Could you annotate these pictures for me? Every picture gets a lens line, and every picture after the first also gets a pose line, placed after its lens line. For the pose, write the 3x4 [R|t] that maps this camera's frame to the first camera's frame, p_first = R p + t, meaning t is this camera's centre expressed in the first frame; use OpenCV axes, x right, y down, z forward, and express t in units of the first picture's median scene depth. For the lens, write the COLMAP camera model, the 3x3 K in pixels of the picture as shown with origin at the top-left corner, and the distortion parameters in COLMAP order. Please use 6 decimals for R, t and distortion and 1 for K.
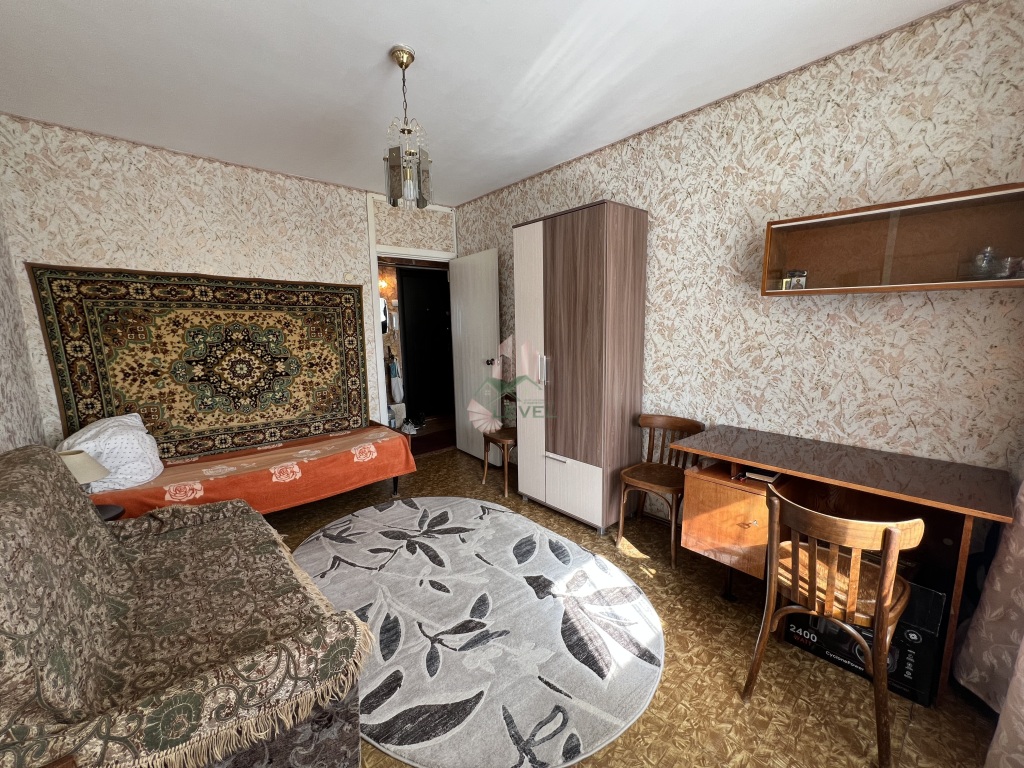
lens RADIAL K [[411.5, 0, 512.8], [0, 411.5, 390.2], [0, 0, 1]] dist [-0.000707, 0.000088]
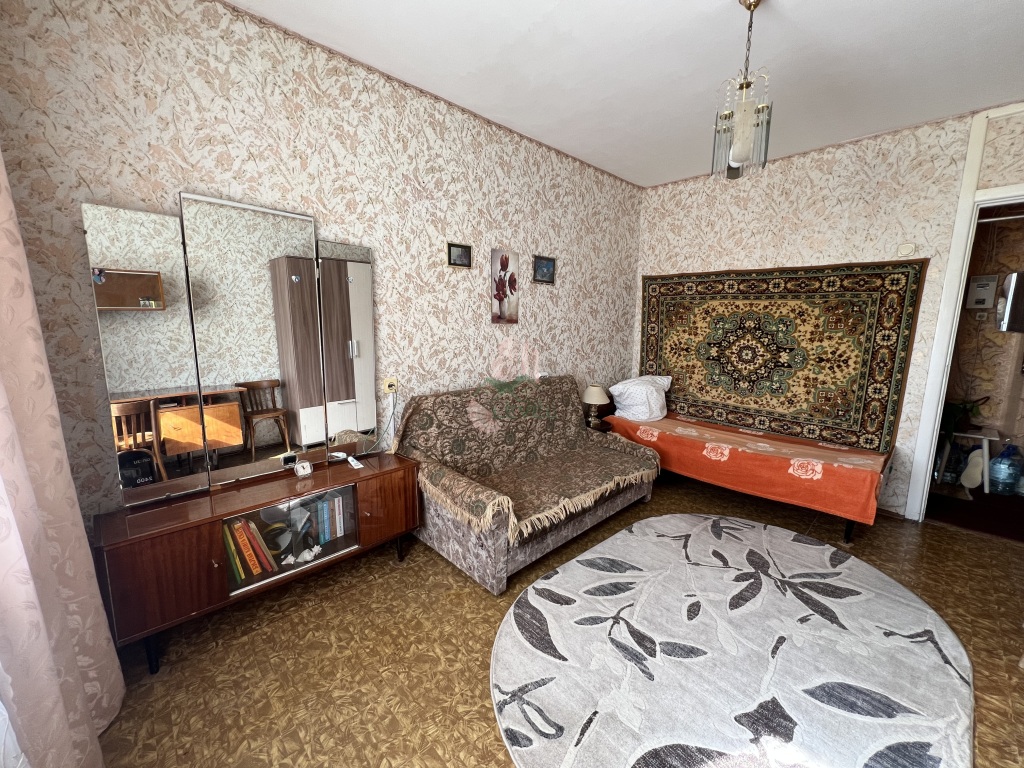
lens RADIAL K [[411.5, 0, 508.9], [0, 411.5, 390.7], [0, 0, 1]] dist [-0.000707, 0.000088]
pose [[0.031389, 0.185126, -0.982213, 0.469708], [-0.164064, 0.970323, 0.177642, -0.057112], [0.985950, 0.155570, 0.060830, 0.385545]]
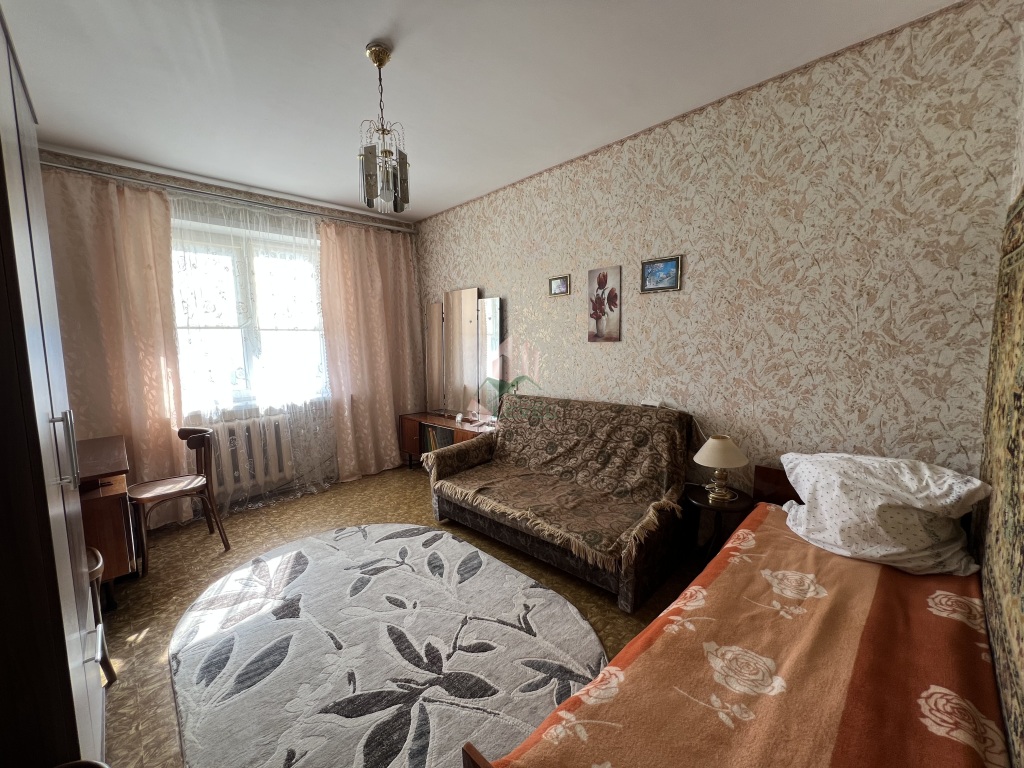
lens RADIAL K [[411.5, 0, 512.5], [0, 411.5, 389.9], [0, 0, 1]] dist [-0.000707, 0.000088]
pose [[-0.997759, 0.041110, -0.052785, -0.337666], [0.025502, 0.963077, 0.268016, -0.205081], [0.061854, 0.266069, -0.961967, 1.451452]]
